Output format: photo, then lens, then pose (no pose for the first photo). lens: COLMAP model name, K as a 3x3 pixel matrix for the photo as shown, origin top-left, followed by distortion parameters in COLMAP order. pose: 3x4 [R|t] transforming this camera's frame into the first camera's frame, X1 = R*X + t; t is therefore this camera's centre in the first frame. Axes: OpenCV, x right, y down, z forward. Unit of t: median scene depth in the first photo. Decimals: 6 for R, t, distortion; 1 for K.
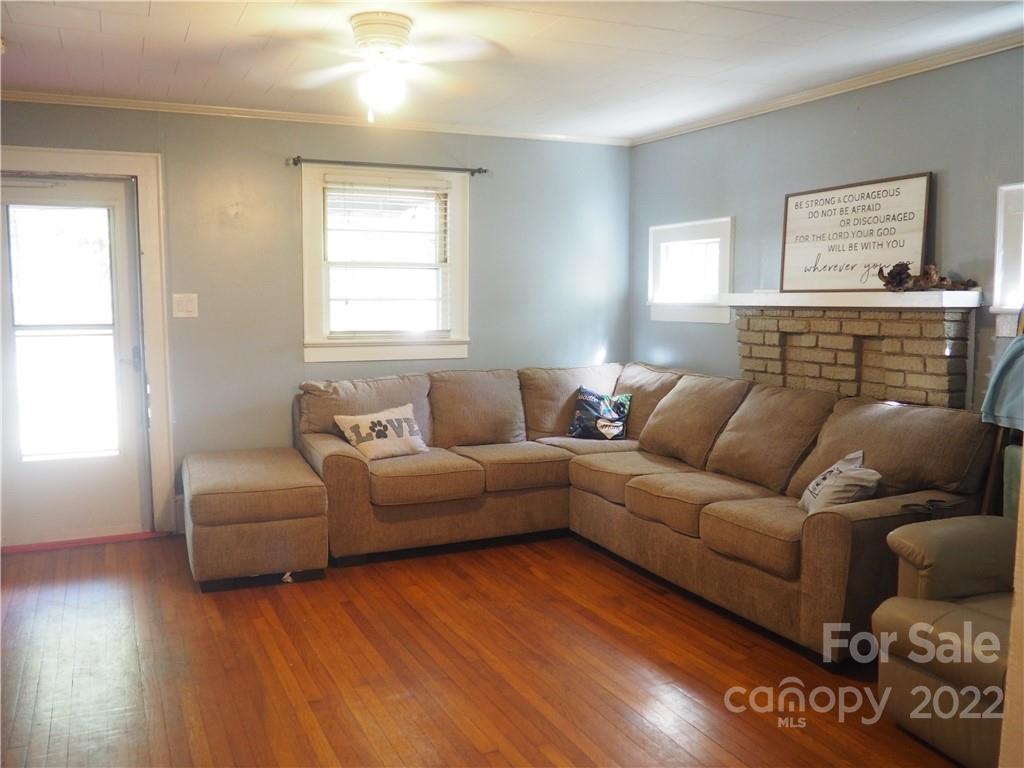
lens RADIAL K [[853.3, 0, 505.2], [0, 853.3, 385.2], [0, 0, 1]] dist [-0.065198, 0.024420]
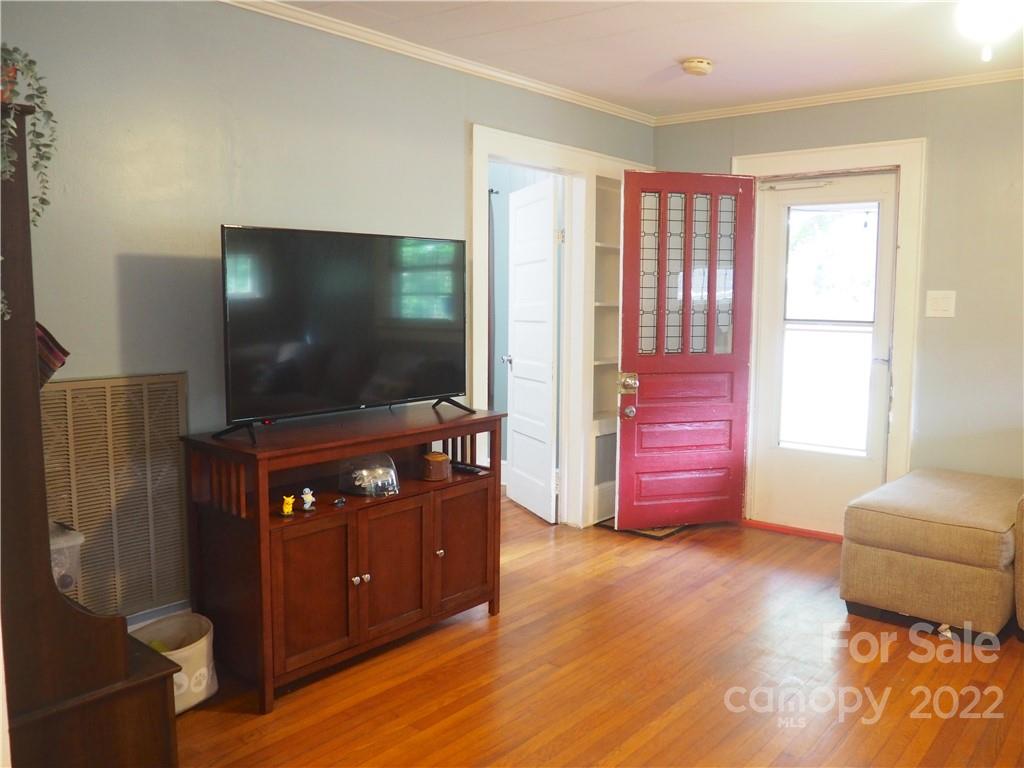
lens RADIAL K [[853.3, 0, 510.8], [0, 853.3, 384.0], [0, 0, 1]] dist [-0.065198, 0.024420]
pose [[0.425366, 0.094821, -0.900040, 0.237981], [-0.097467, 0.993512, 0.058605, -0.017411], [0.899758, 0.062796, 0.431848, 0.209035]]
